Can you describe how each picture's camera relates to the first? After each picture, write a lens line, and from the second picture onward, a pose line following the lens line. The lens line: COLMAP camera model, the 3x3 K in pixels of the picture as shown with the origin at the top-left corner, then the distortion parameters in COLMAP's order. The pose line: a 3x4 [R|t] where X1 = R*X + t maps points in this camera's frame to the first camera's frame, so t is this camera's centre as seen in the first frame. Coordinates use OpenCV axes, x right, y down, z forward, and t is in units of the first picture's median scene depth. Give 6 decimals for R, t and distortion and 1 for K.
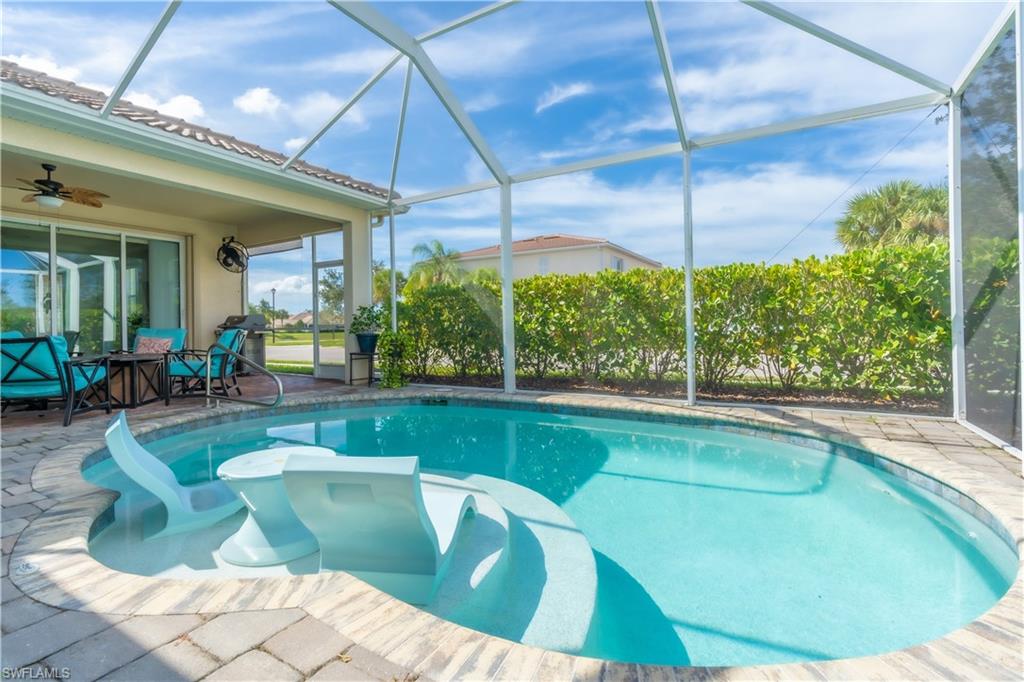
lens RADIAL K [[468.2, 0, 522.4], [0, 468.2, 319.1], [0, 0, 1]] dist [-0.009659, 0.003720]
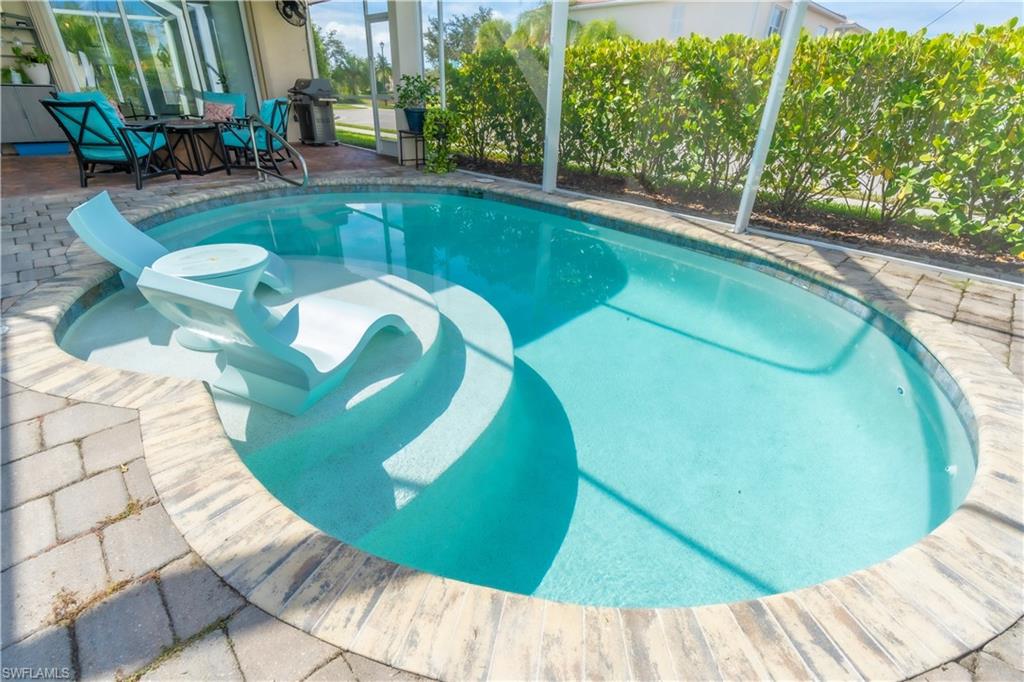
lens RADIAL K [[468.2, 0, 515.0], [0, 468.2, 325.9], [0, 0, 1]] dist [-0.009659, 0.003720]
pose [[0.963802, 0.157162, -0.215374, 0.173671], [-0.041143, 0.885789, 0.462261, -0.033004], [0.263426, -0.436667, 0.860191, 0.104731]]
